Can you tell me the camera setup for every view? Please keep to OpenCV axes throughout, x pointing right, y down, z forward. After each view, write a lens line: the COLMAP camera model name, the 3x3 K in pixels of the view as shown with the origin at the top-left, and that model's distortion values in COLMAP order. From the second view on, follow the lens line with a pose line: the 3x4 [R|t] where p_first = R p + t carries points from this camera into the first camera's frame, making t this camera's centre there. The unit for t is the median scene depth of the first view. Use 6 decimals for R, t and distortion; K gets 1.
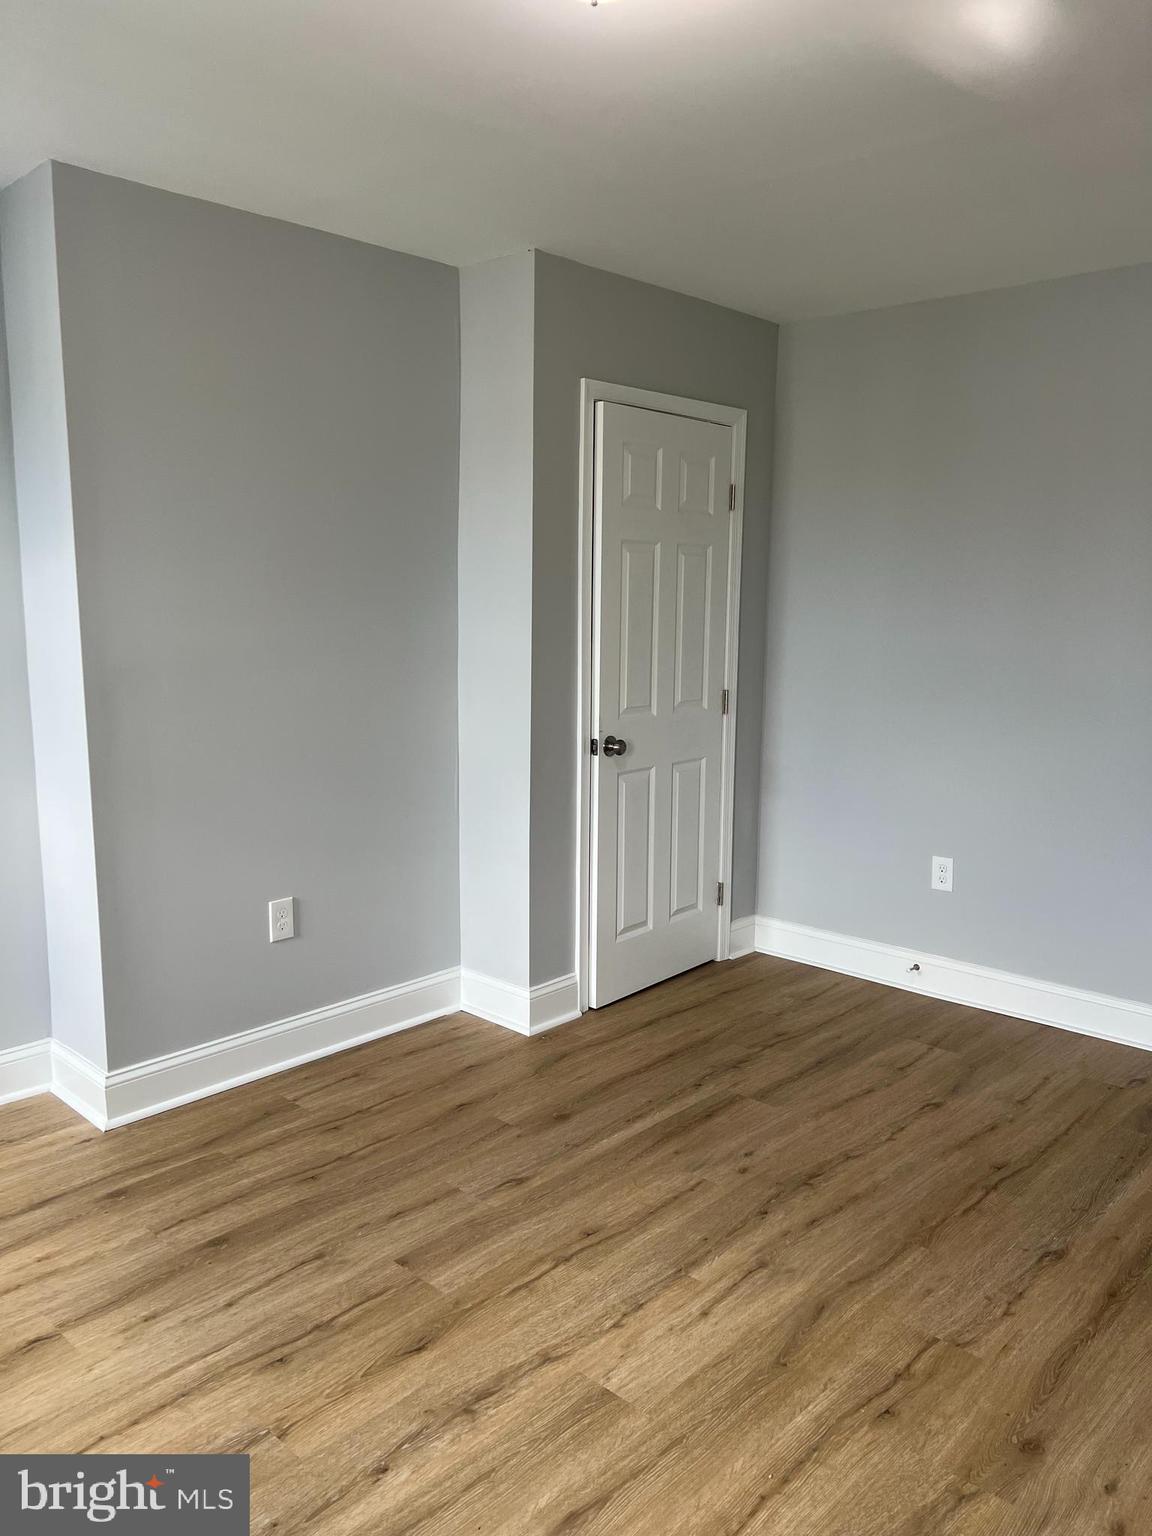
lens RADIAL K [[1149.5, 0, 578.4], [0, 1149.5, 776.1], [0, 0, 1]] dist [0.072503, -0.086657]
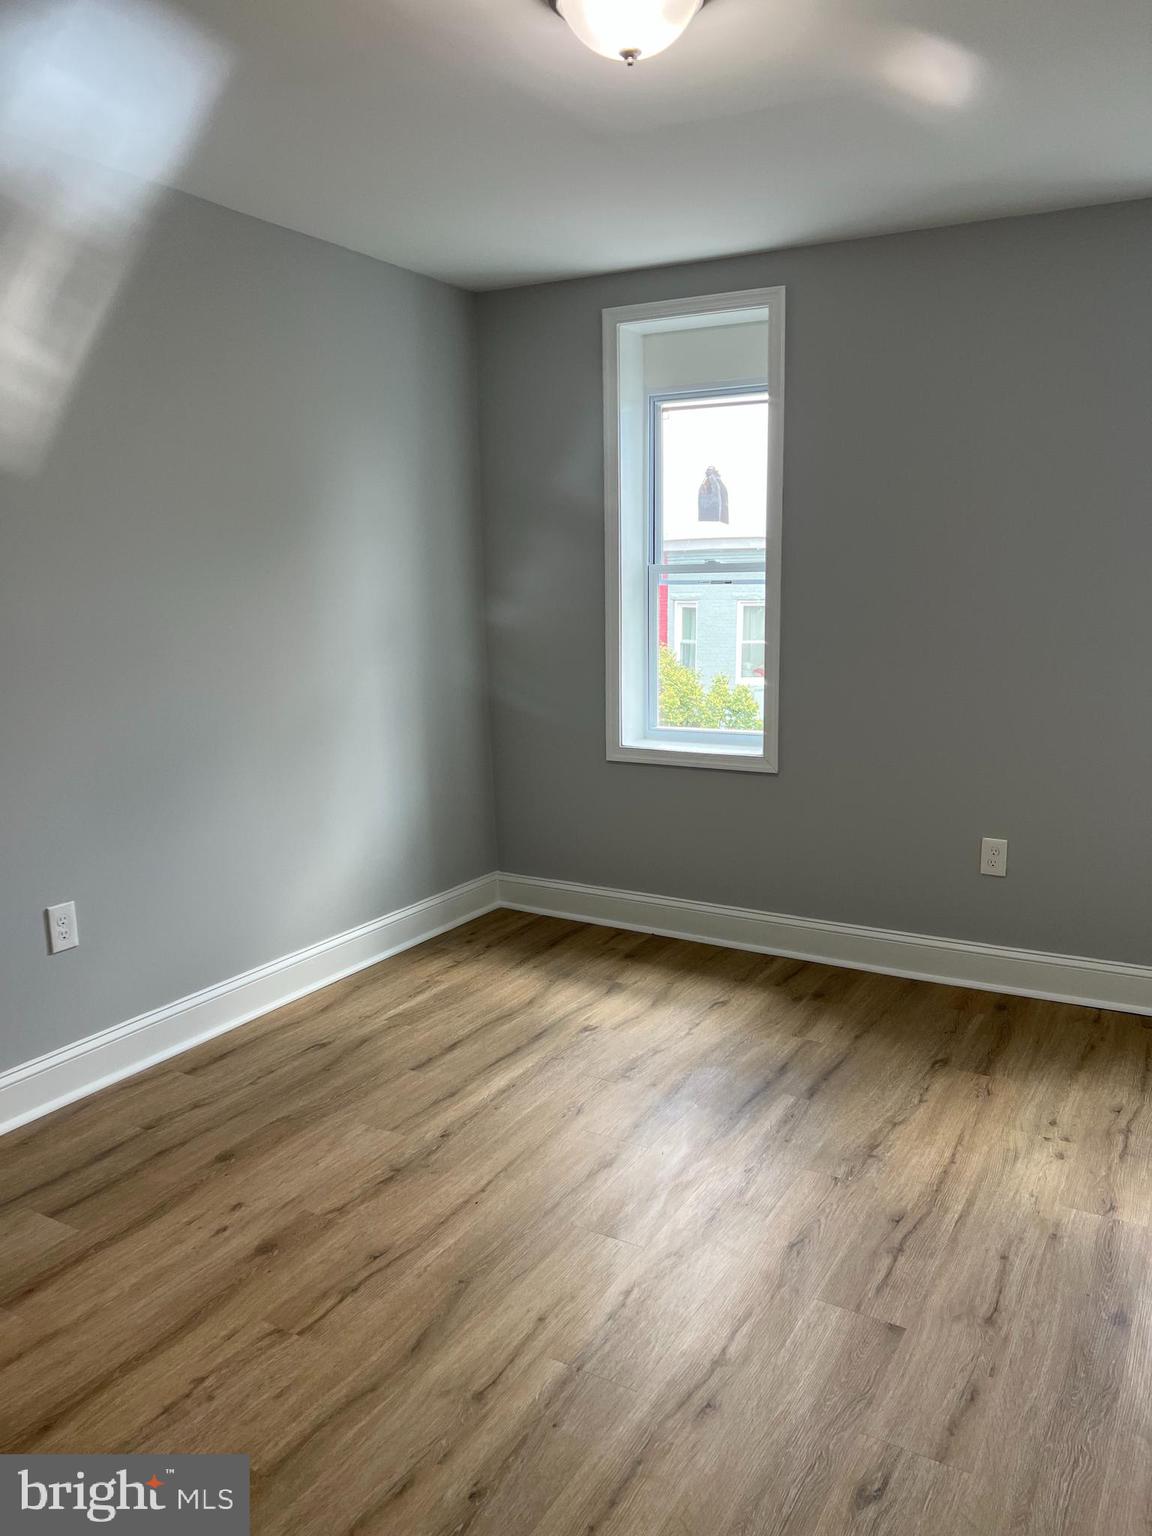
lens RADIAL K [[1149.5, 0, 580.1], [0, 1149.5, 763.1], [0, 0, 1]] dist [0.072503, -0.086657]
pose [[-0.973689, 0.037539, -0.224766, 0.251704], [-0.034575, 0.950583, 0.308540, -0.236133], [0.225241, 0.308193, -0.924275, 1.604883]]
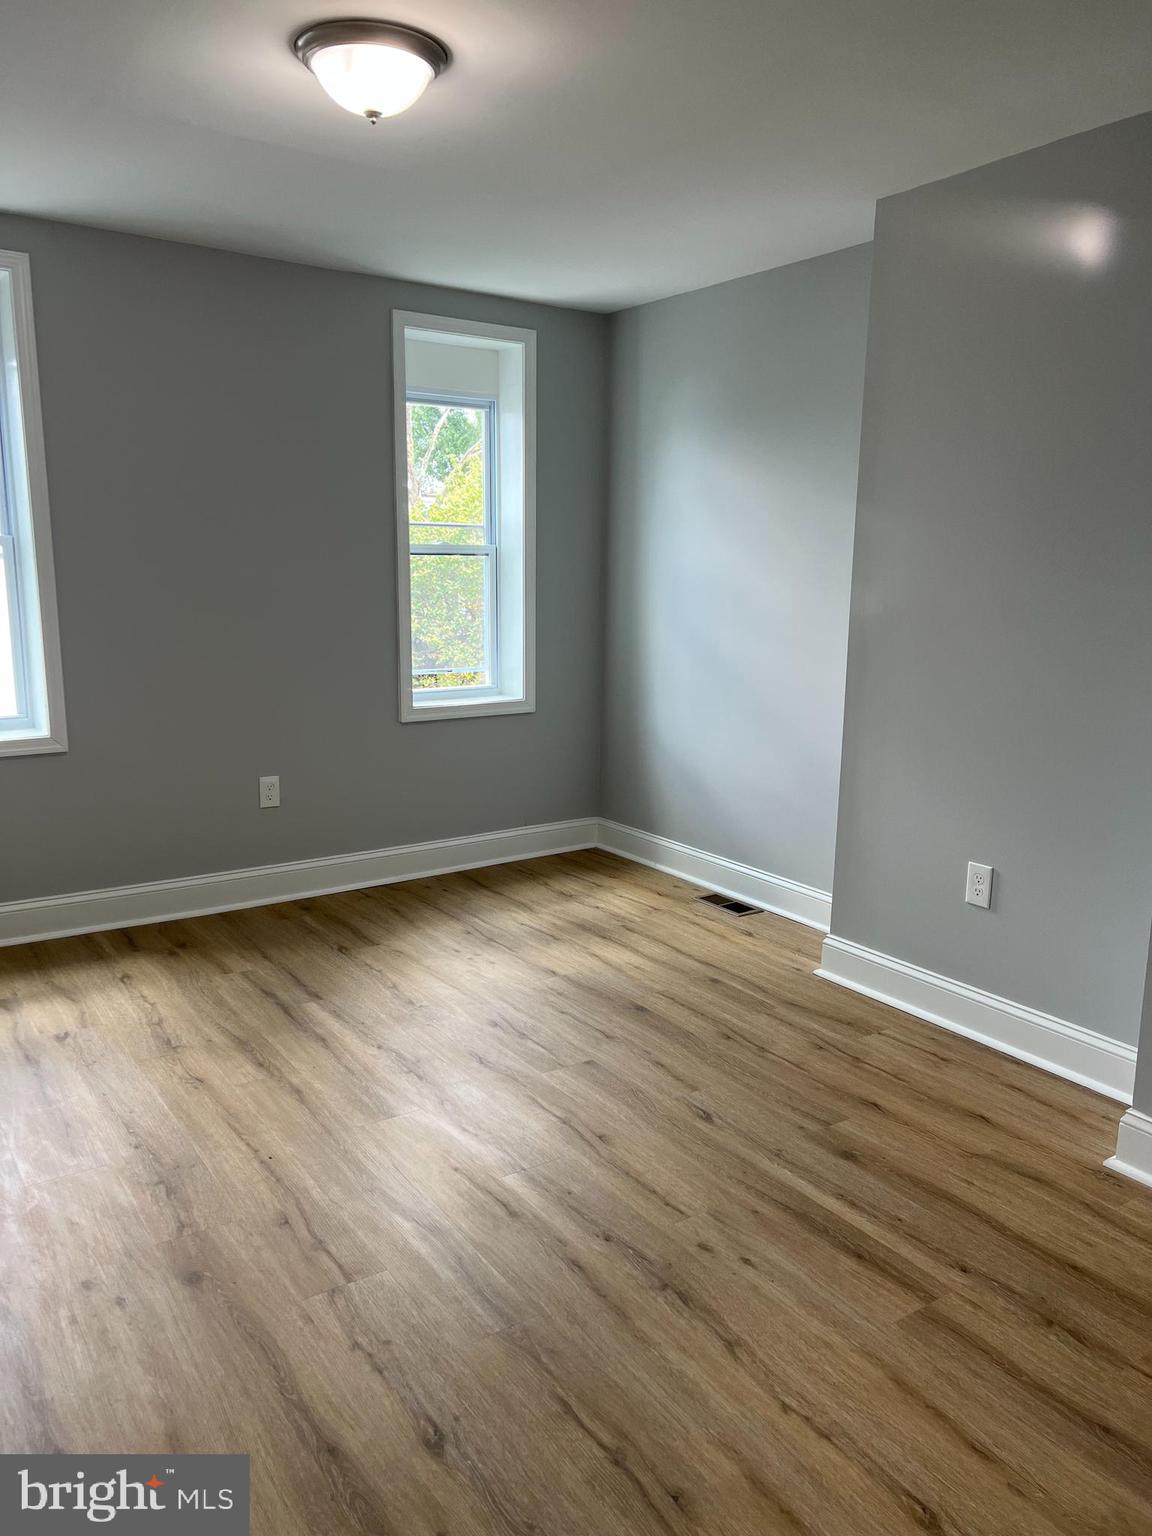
lens RADIAL K [[1149.5, 0, 561.3], [0, 1149.5, 766.9], [0, 0, 1]] dist [0.072503, -0.086657]
pose [[-0.228530, 0.162342, -0.959906, 1.028164], [-0.167850, 0.964663, 0.203108, -0.153532], [0.958958, 0.207536, -0.193205, 1.142076]]
